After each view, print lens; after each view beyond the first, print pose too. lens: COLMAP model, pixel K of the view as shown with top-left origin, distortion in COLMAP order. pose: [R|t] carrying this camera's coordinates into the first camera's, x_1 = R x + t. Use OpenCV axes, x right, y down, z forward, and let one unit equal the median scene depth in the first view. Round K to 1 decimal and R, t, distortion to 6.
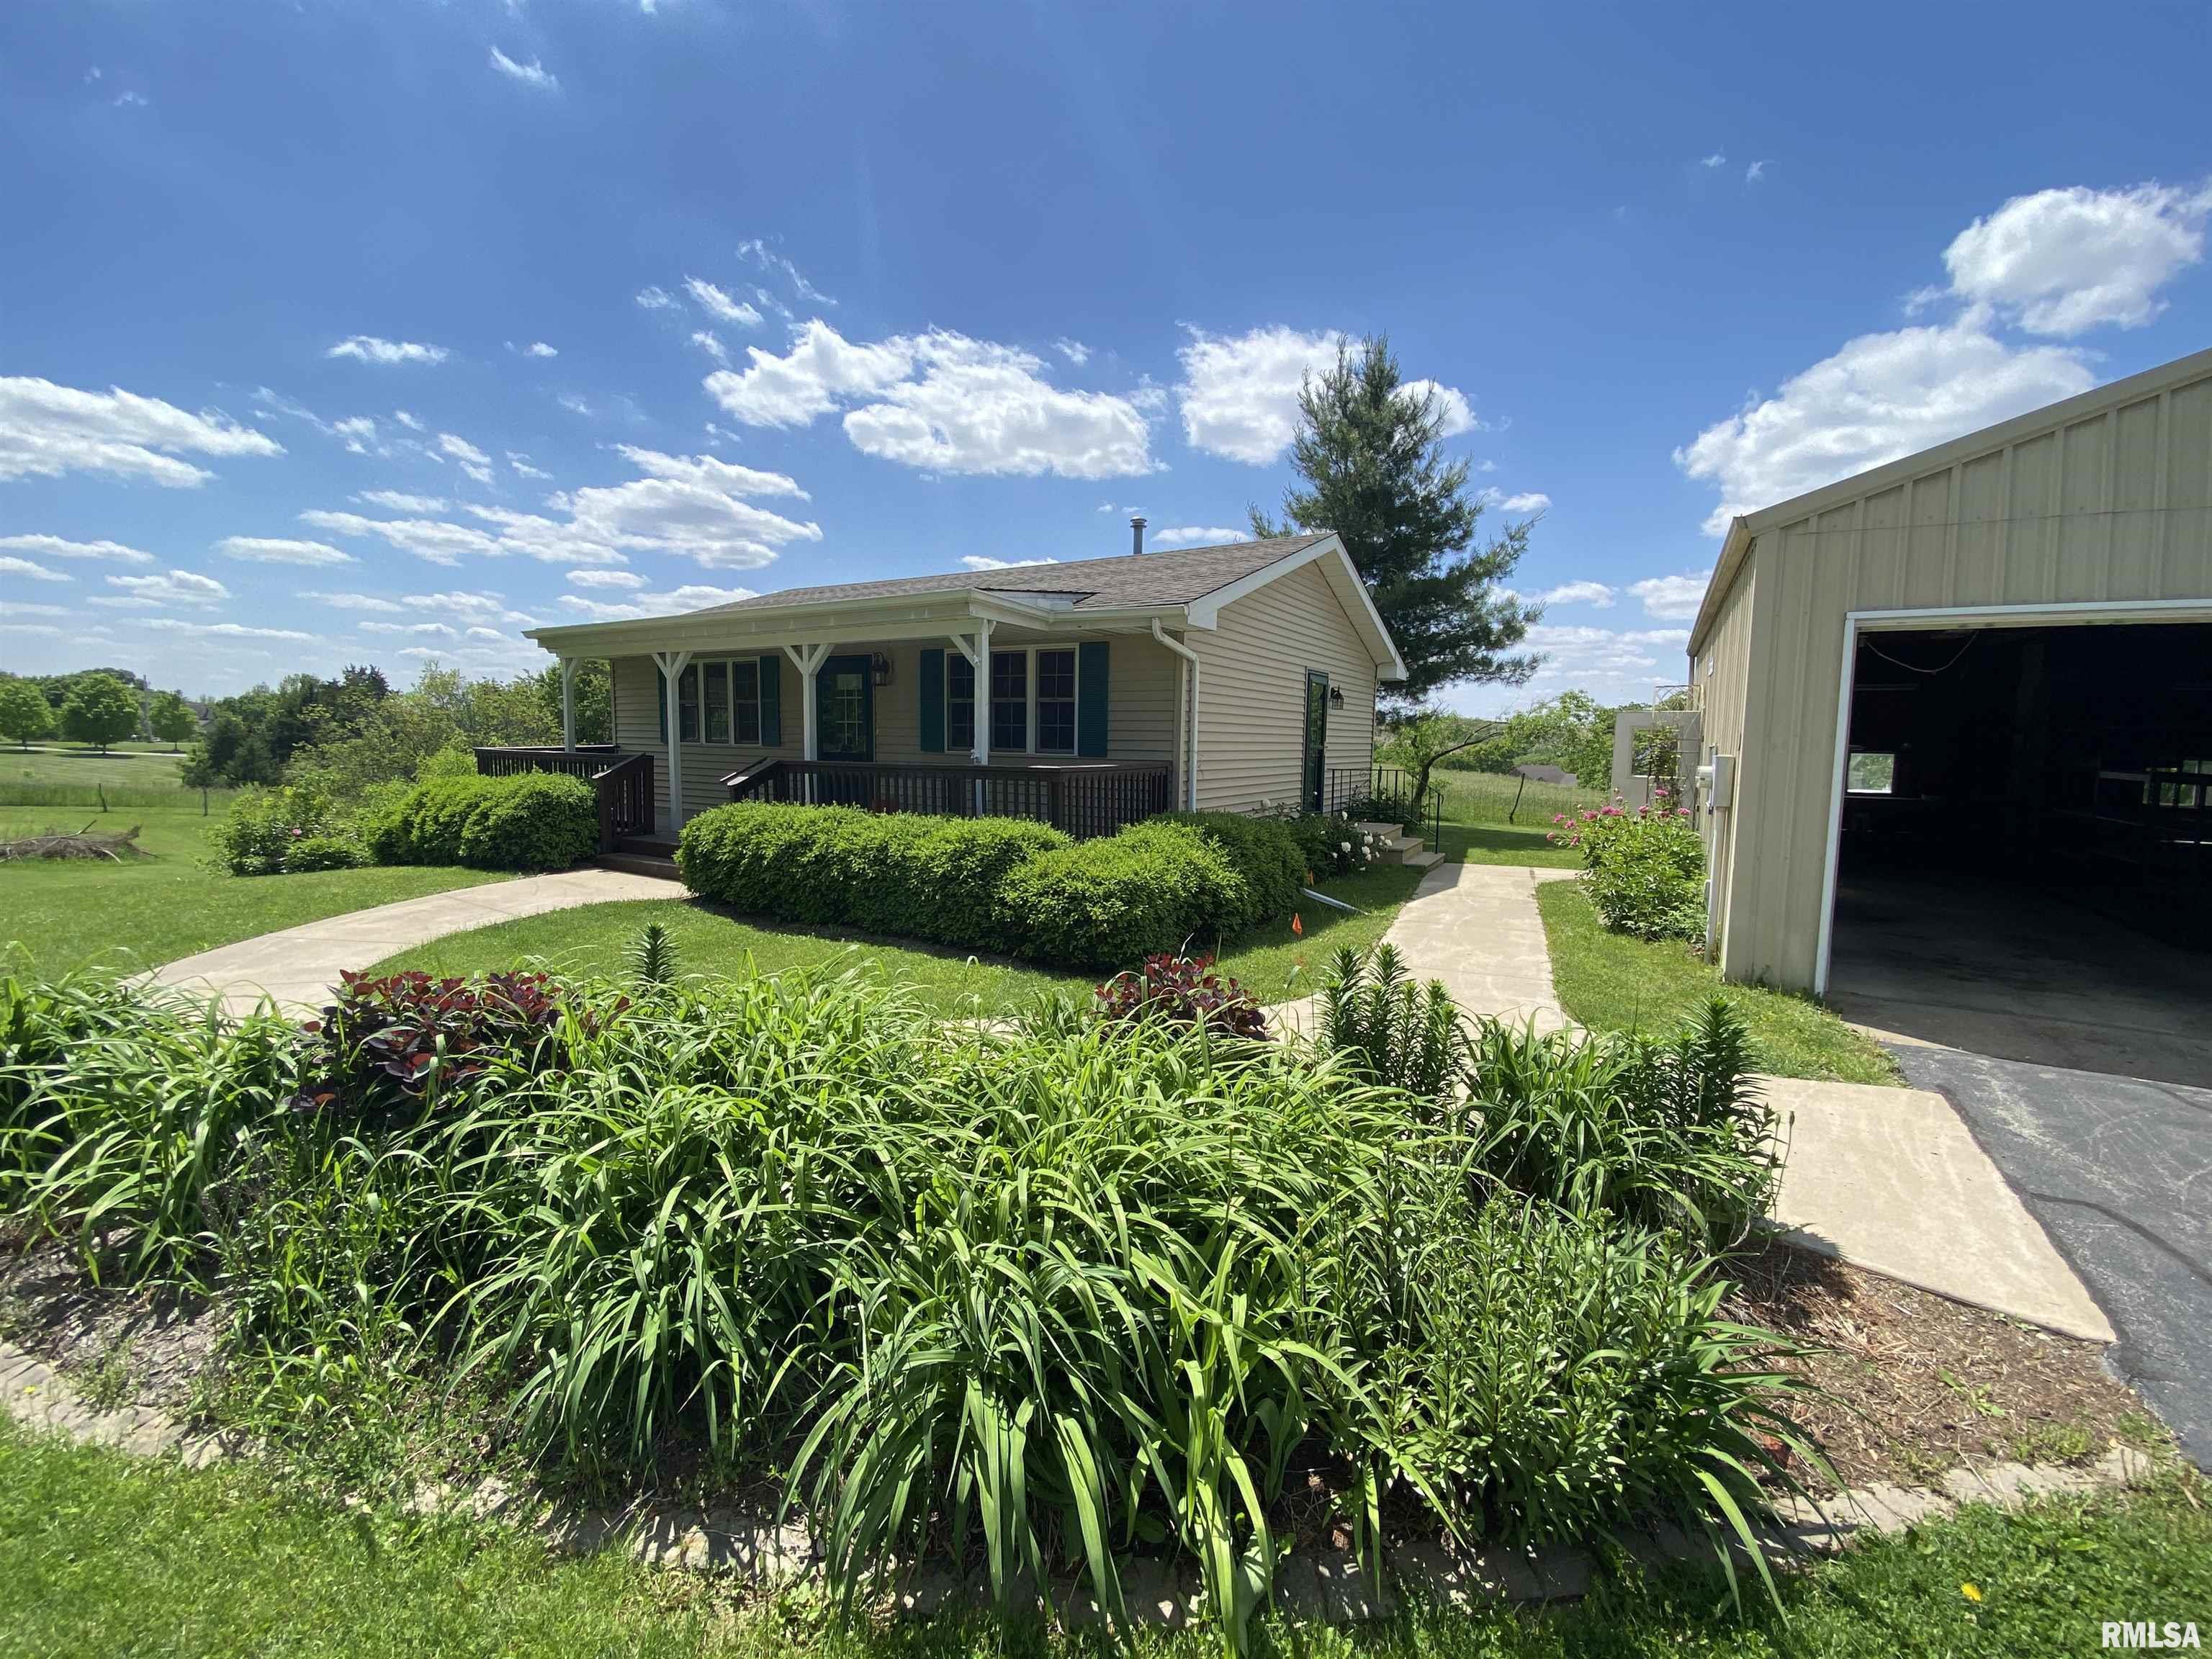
lens RADIAL K [[898.3, 0, 1103.6], [0, 898.3, 820.3], [0, 0, 1]] dist [0.013204, -0.018554]
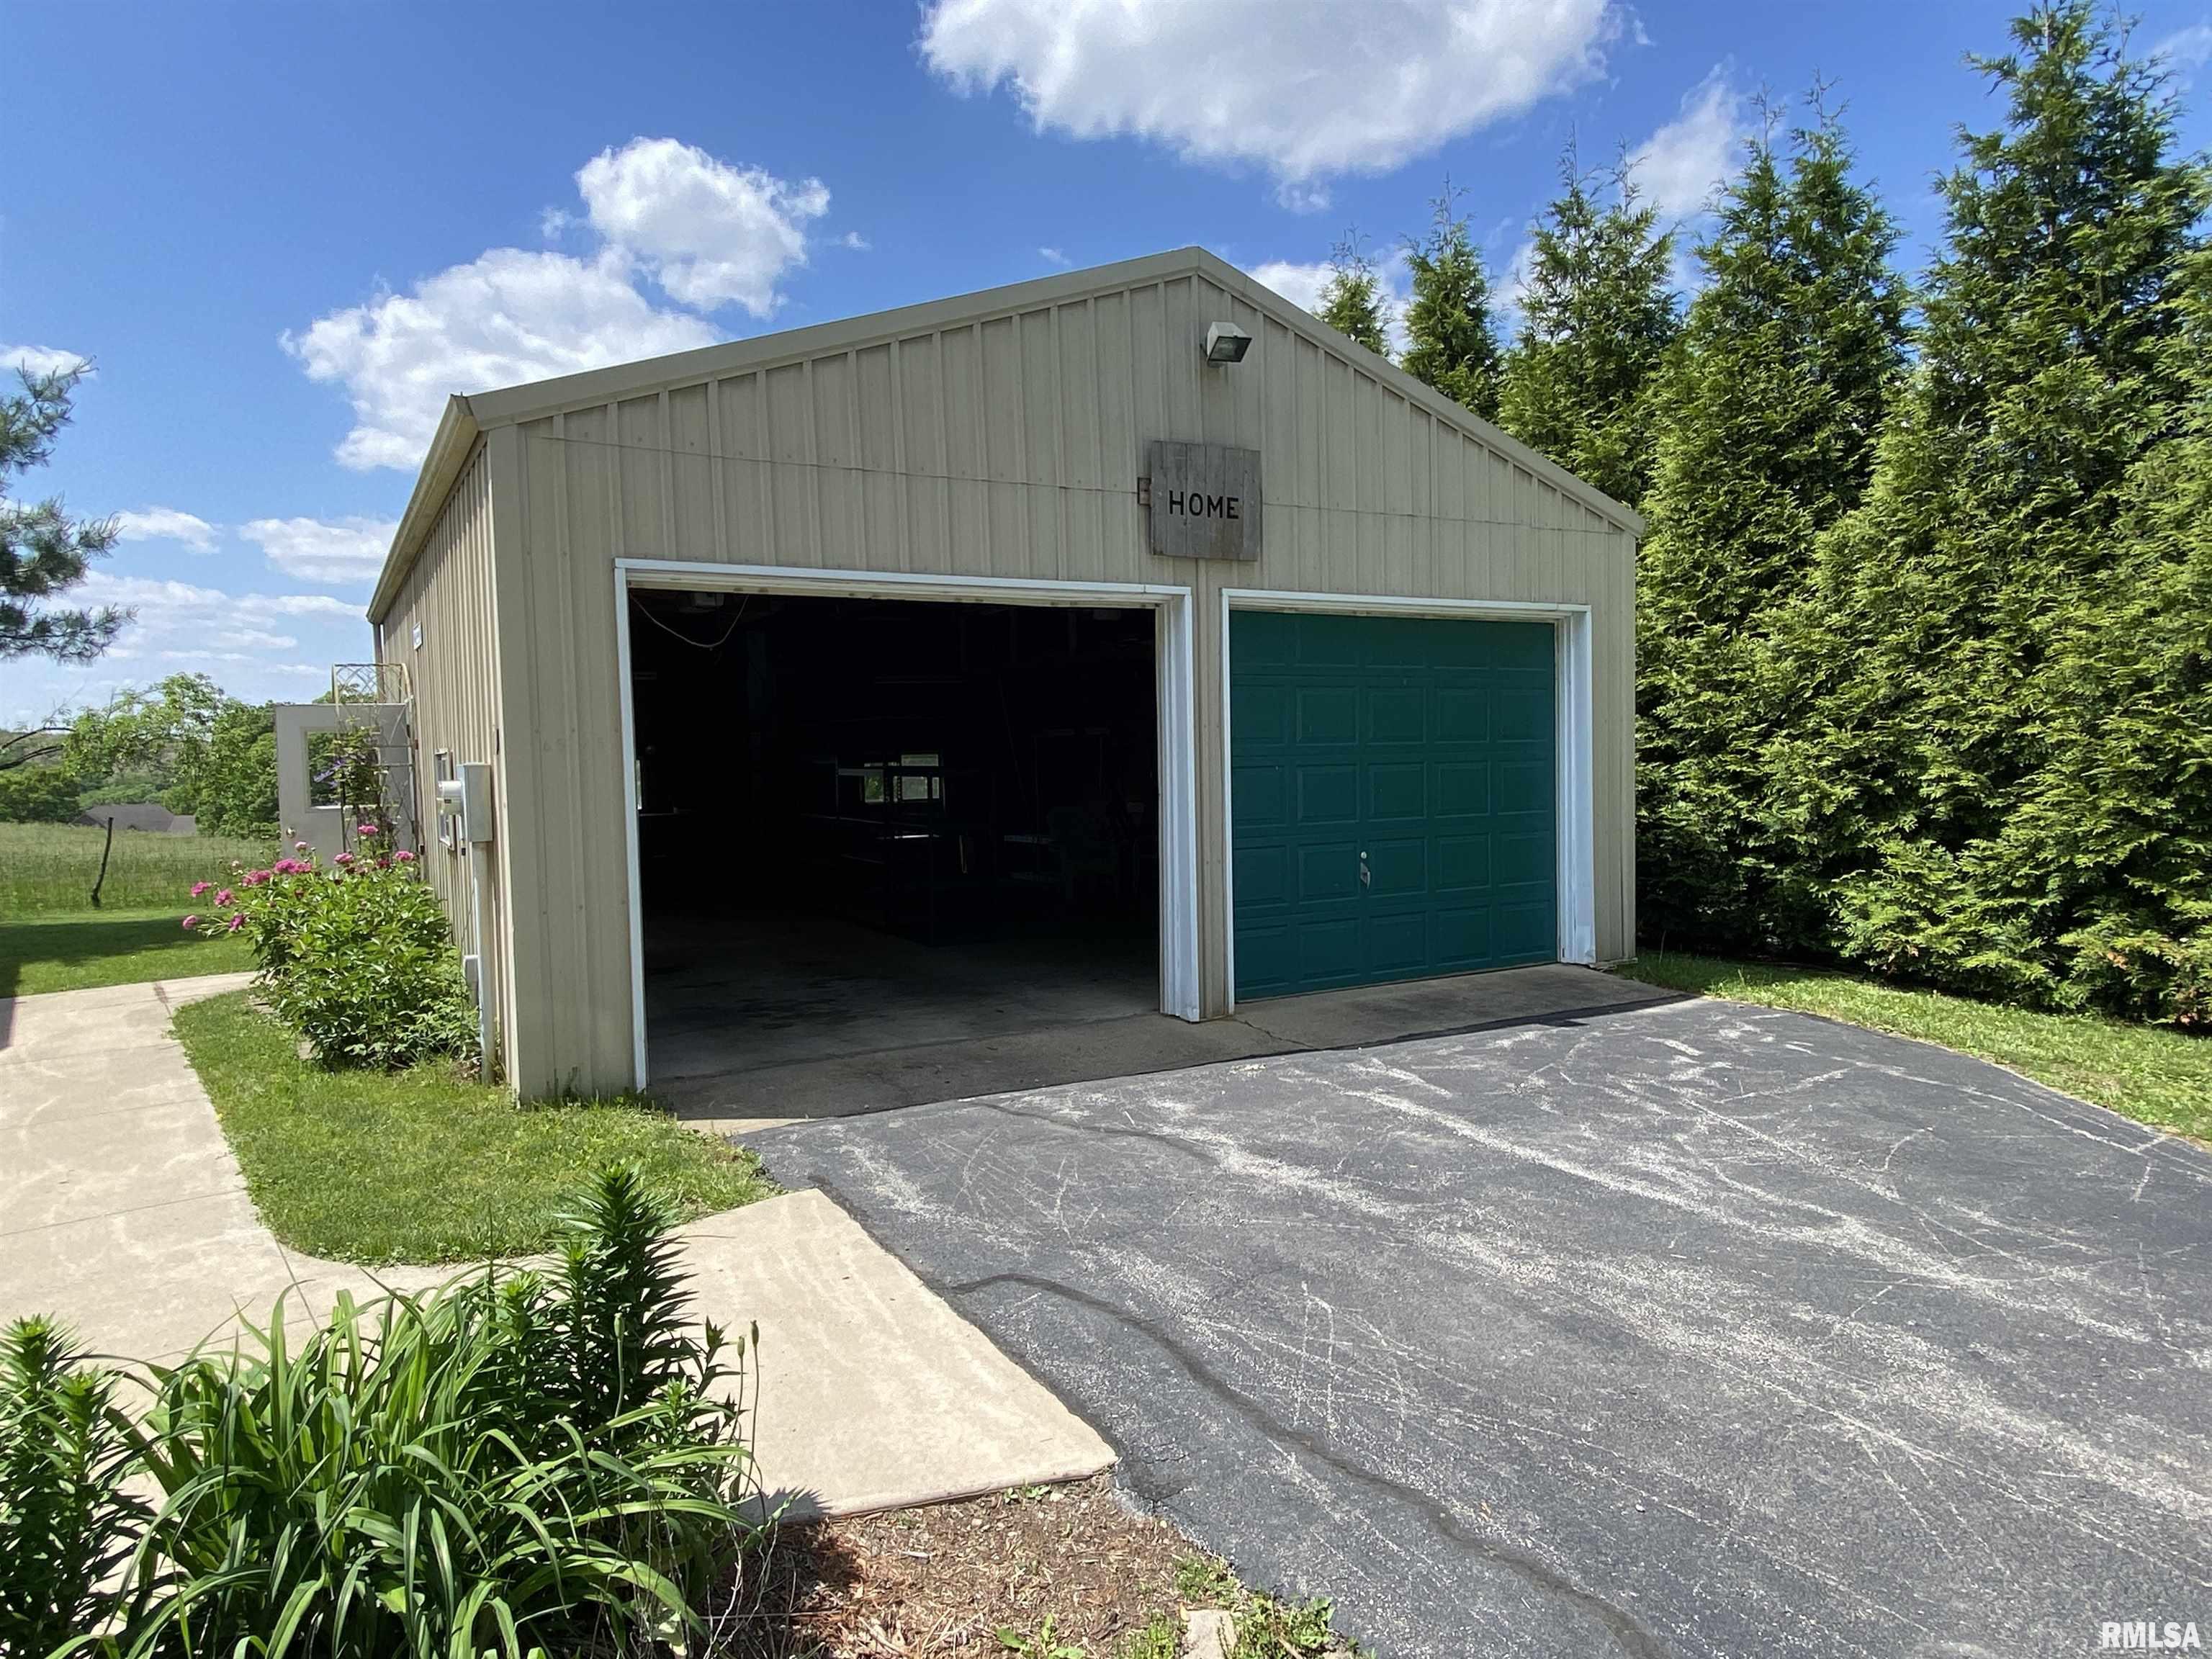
lens RADIAL K [[1363.3, 0, 1102.8], [0, 1363.3, 813.5], [0, 0, 1]] dist [0.061784, -0.057326]
pose [[0.484862, -0.070389, 0.871753, 0.039884], [0.111772, 0.993570, 0.018058, -0.004144], [-0.867419, 0.088682, 0.489612, 0.134456]]
